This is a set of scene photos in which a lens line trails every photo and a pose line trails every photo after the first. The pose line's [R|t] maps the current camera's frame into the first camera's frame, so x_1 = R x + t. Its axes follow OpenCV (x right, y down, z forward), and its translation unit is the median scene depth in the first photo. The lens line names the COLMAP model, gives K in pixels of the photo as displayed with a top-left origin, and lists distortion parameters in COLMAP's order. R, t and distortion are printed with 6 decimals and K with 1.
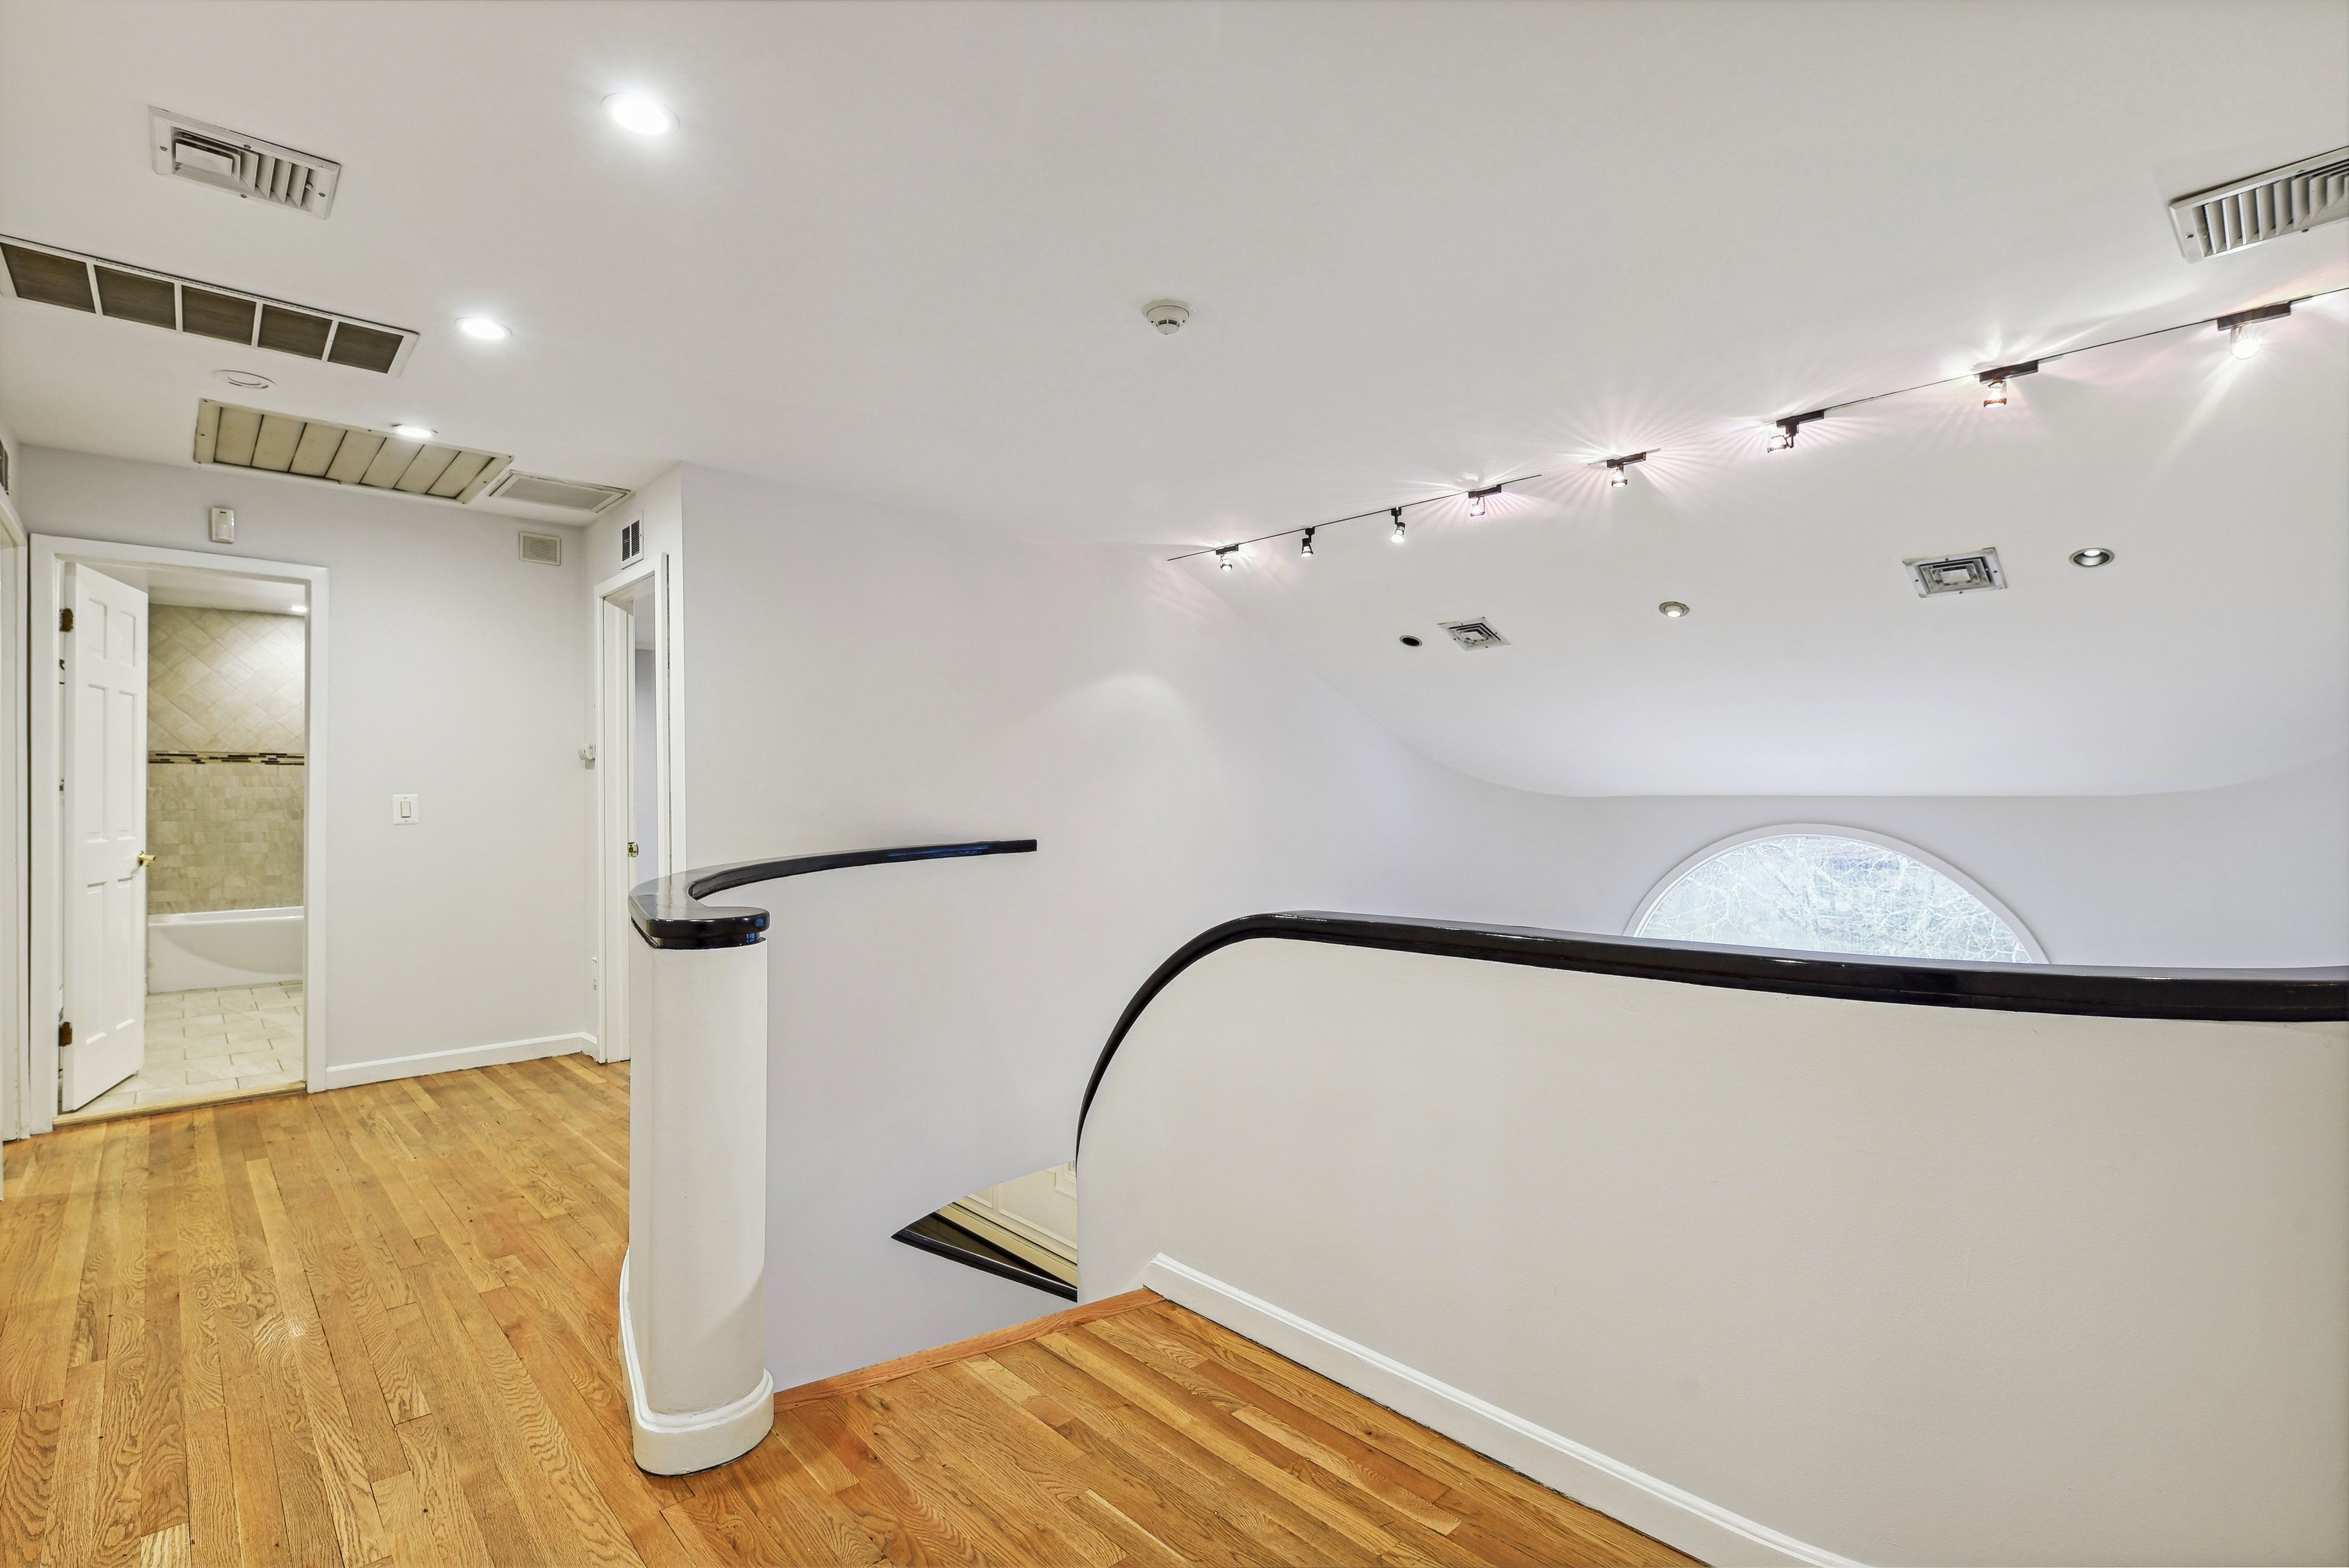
lens RADIAL K [[1119.3, 0, 1181.5], [0, 1119.3, 787.9], [0, 0, 1]] dist [0.005113, -0.001055]
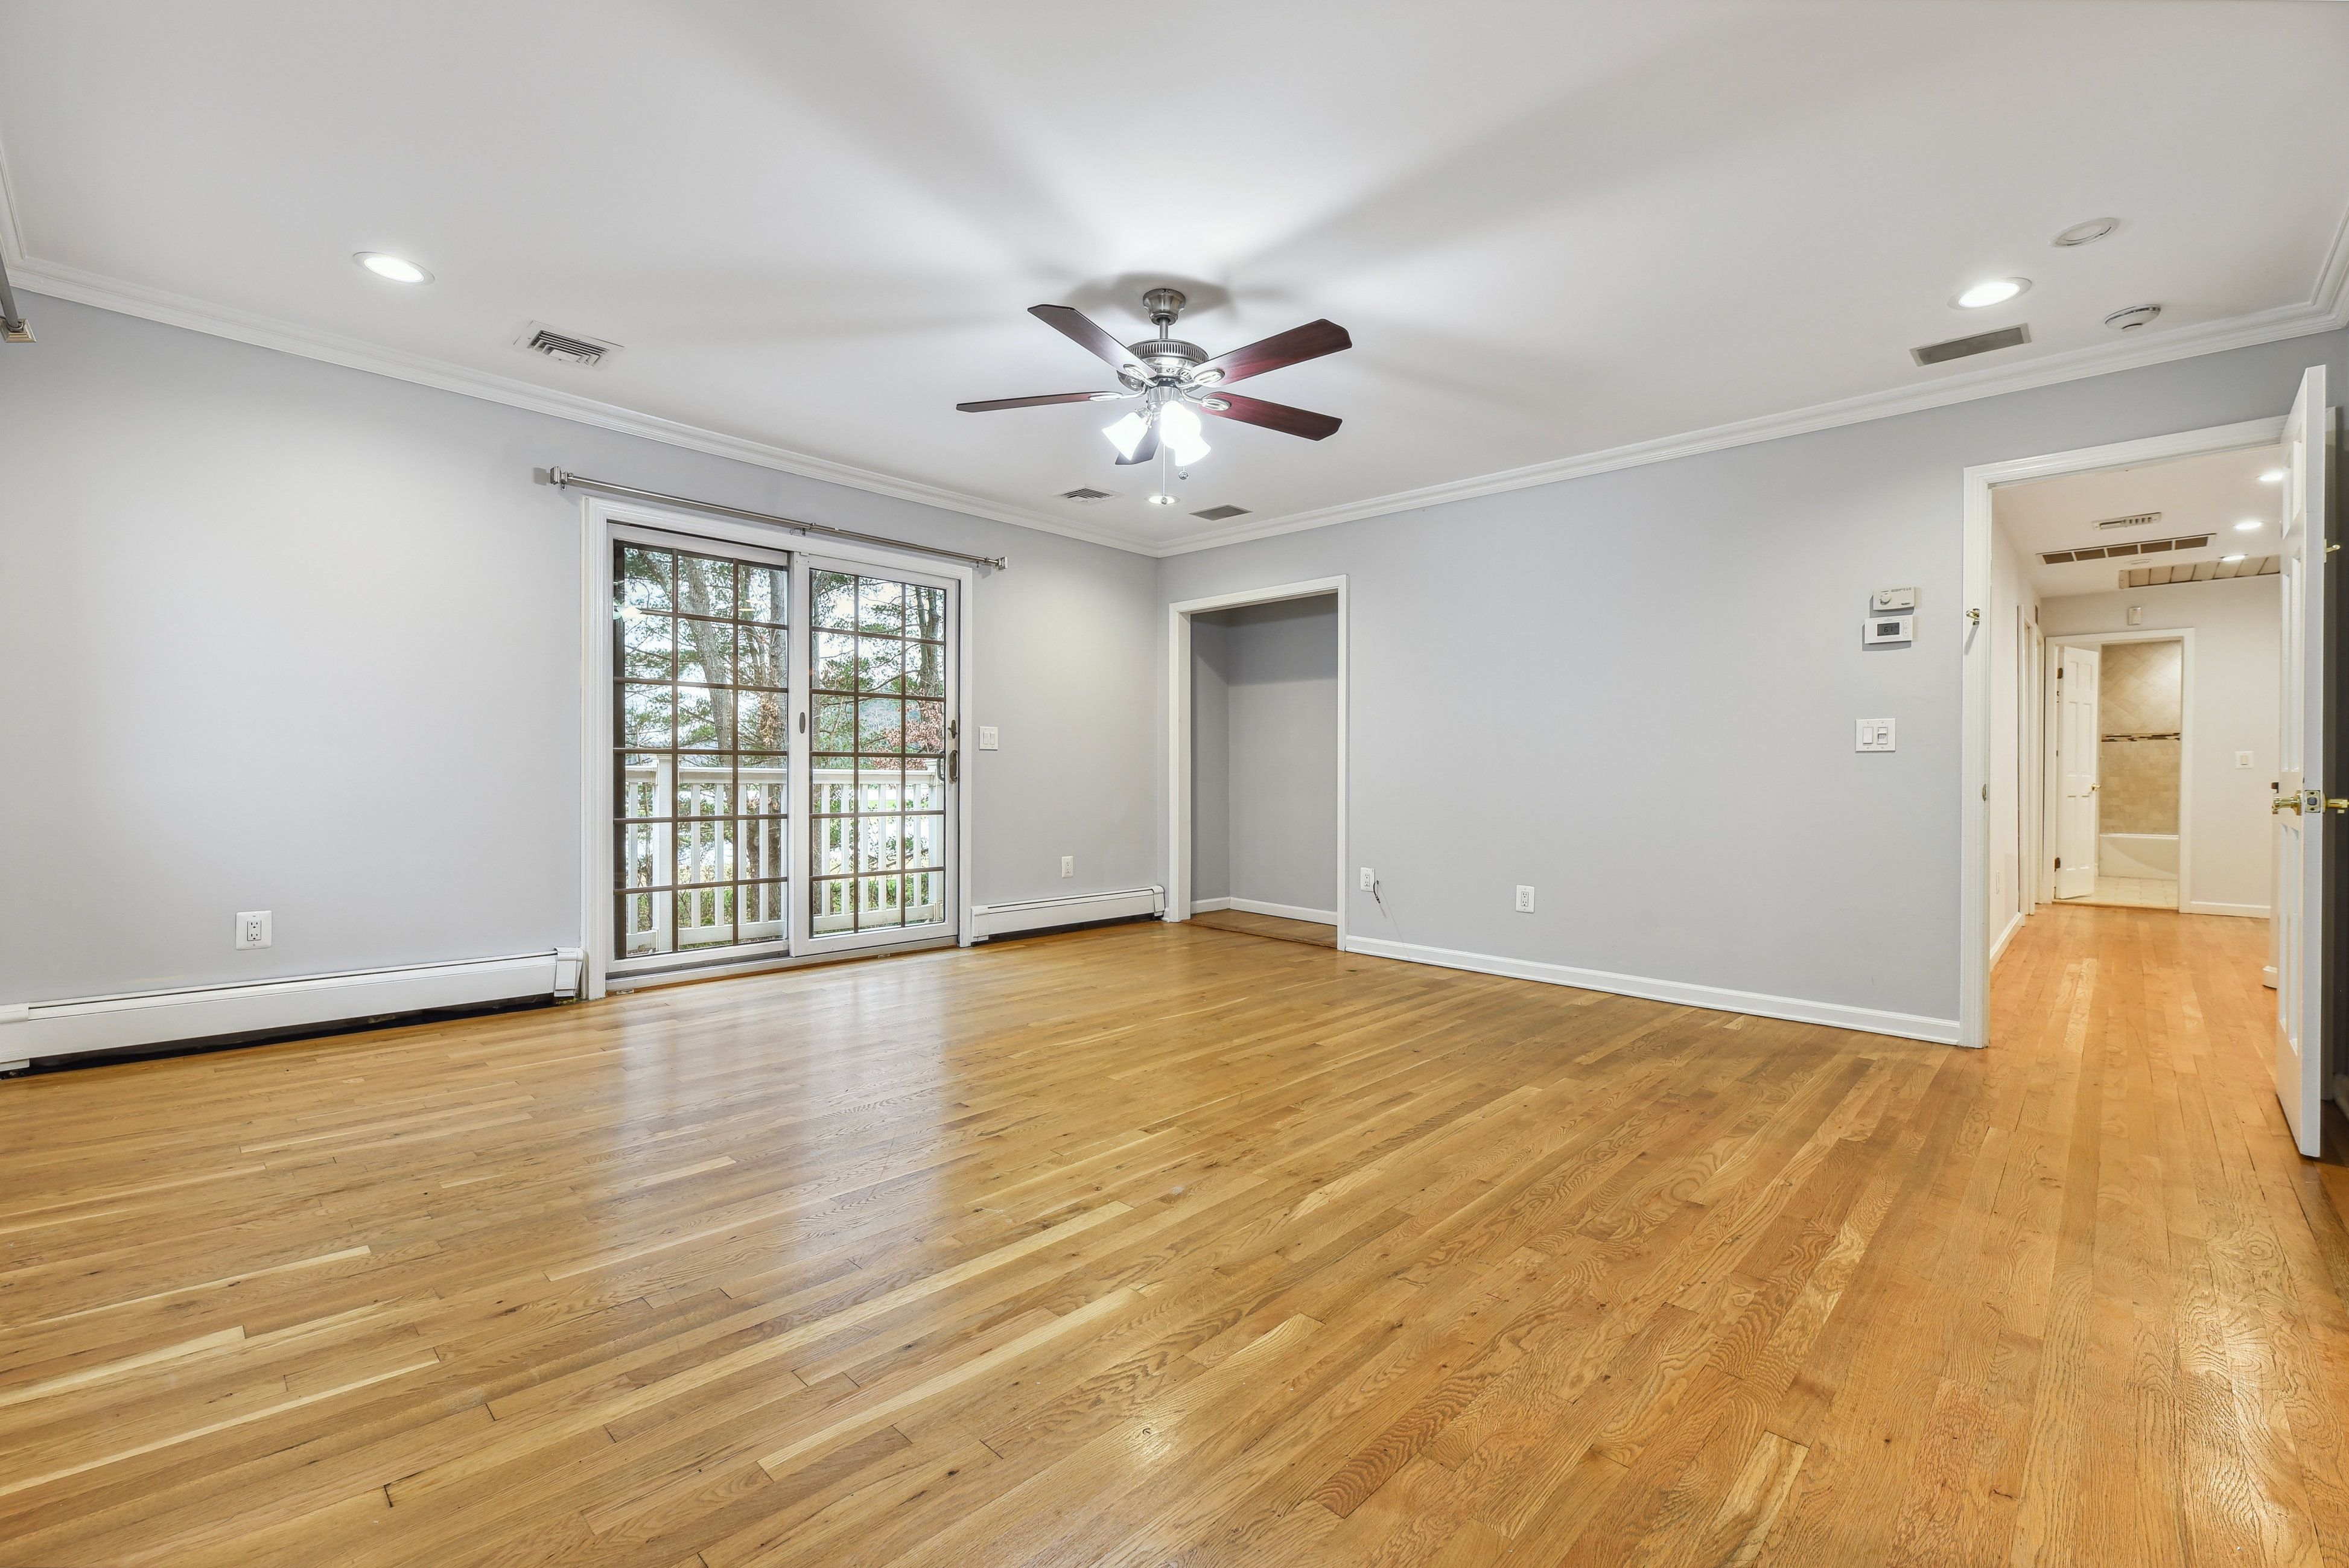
lens RADIAL K [[1012.2, 0, 1179.2], [0, 1012.2, 776.6], [0, 0, 1]] dist [-0.004233, 0.002147]
pose [[0.079840, 0.006007, -0.996790, 0.493832], [-0.003034, 0.999979, 0.005783, 0.027140], [0.996803, 0.002563, 0.079857, -0.513923]]
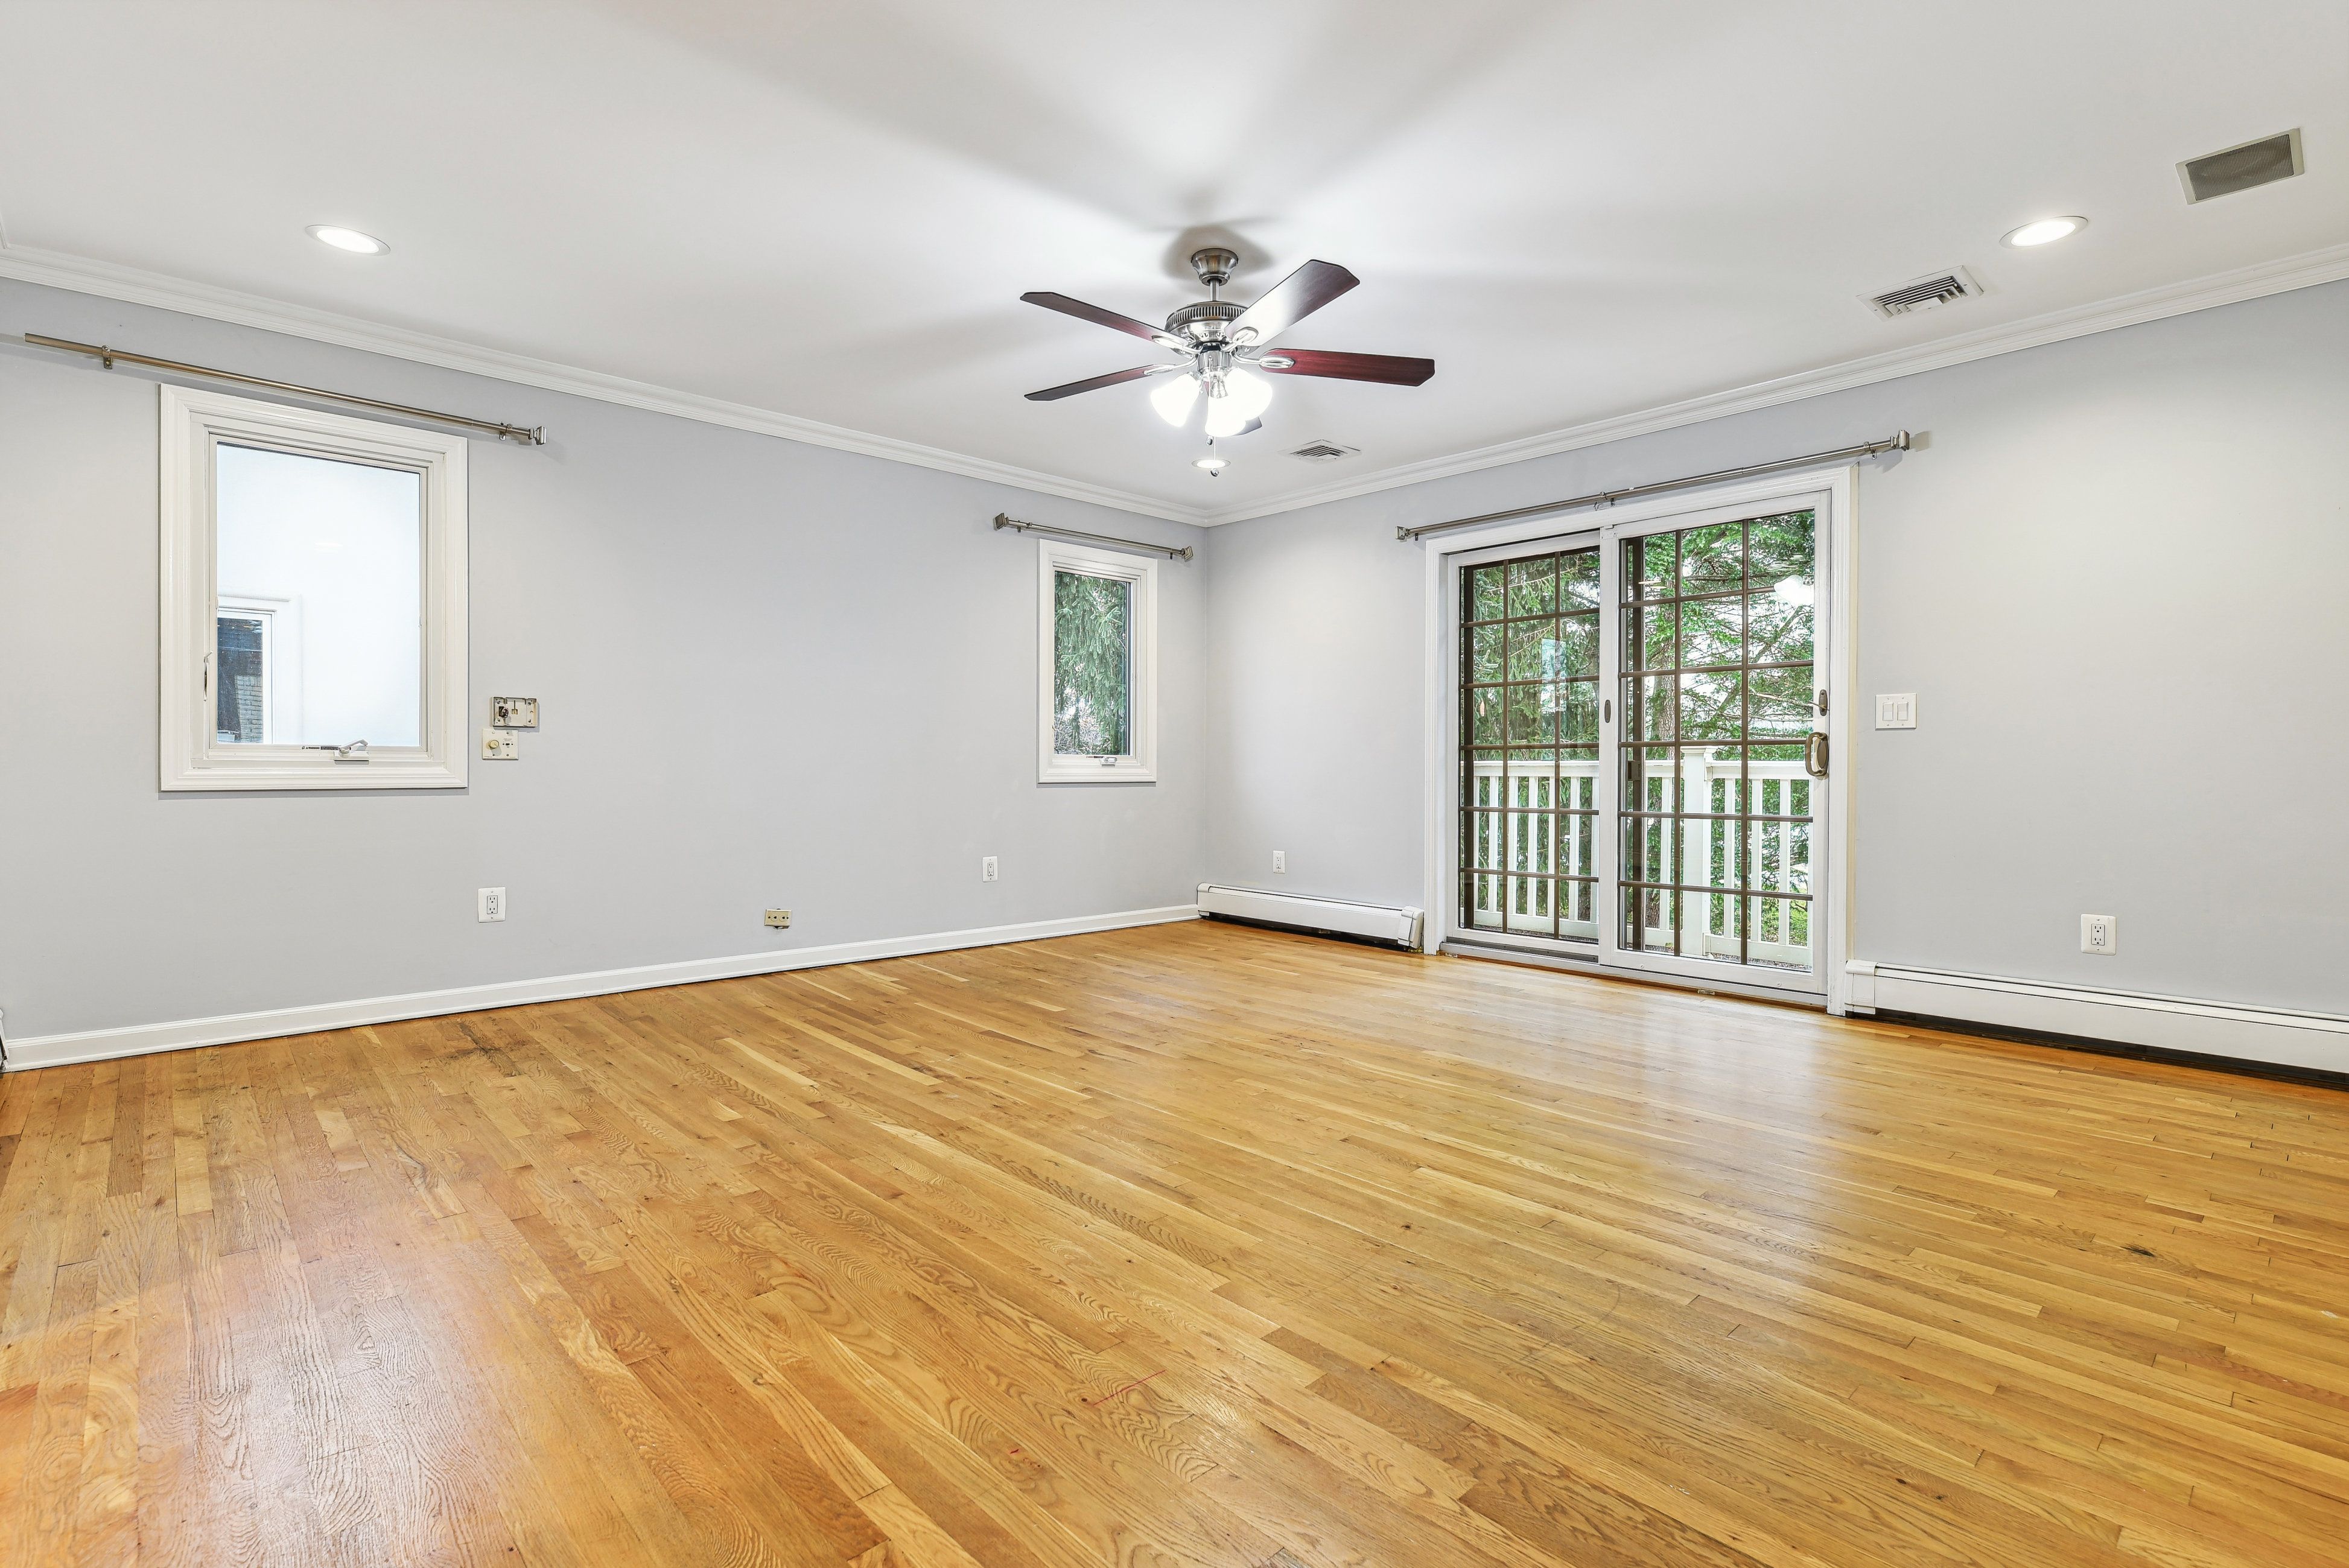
lens RADIAL K [[1119.3, 0, 1166.4], [0, 1119.3, 784.4], [0, 0, 1]] dist [0.005113, -0.001055]
pose [[-0.999996, 0.002744, -0.001101, -0.929382], [0.002729, 0.999912, 0.012963, 0.039388], [0.001136, 0.012960, -0.999915, 1.138837]]
